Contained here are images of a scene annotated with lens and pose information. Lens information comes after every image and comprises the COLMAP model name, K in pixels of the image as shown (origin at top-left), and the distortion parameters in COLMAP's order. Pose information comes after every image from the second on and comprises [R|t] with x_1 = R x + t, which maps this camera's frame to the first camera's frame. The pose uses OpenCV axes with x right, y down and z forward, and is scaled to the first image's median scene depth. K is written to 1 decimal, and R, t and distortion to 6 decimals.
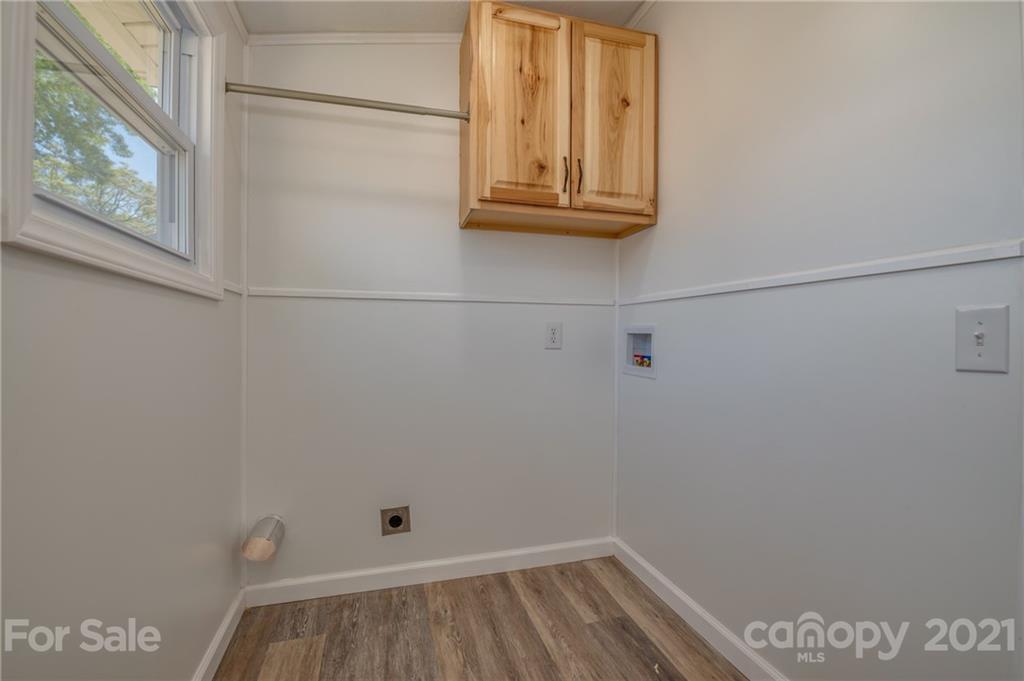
lens RADIAL K [[442.6, 0, 512.8], [0, 442.6, 345.6], [0, 0, 1]] dist [-0.001697, -0.009552]
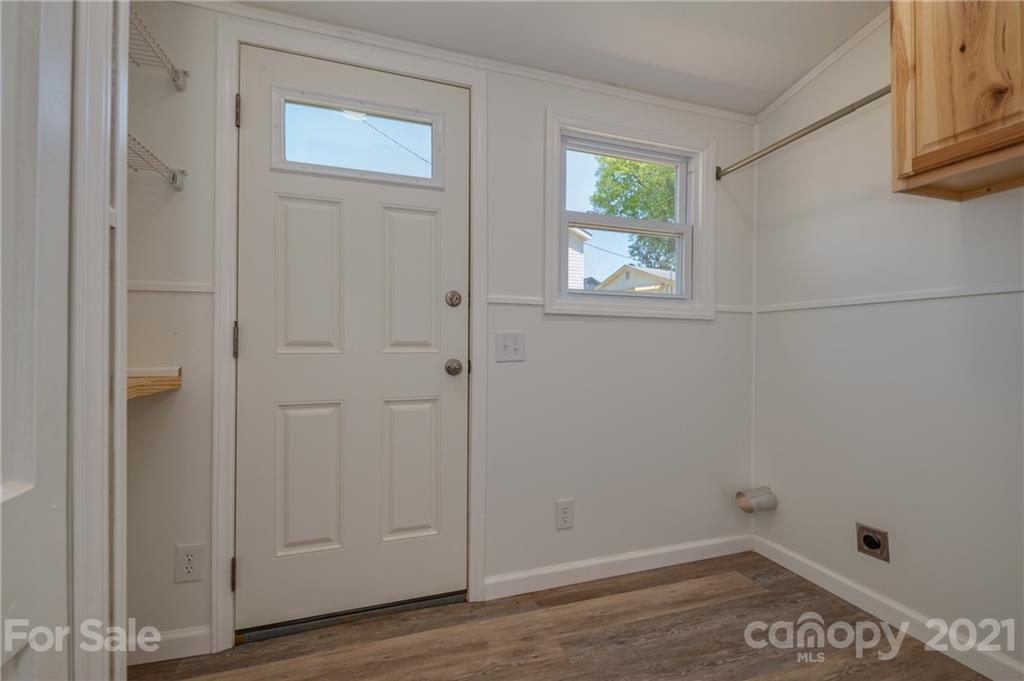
lens RADIAL K [[442.6, 0, 512.8], [0, 442.6, 345.6], [0, 0, 1]] dist [-0.001697, -0.009552]
pose [[0.021506, -0.000176, -0.999769, 0.713529], [-0.015035, 0.999887, -0.000500, -0.004325], [0.999656, 0.015042, 0.021501, 0.248492]]
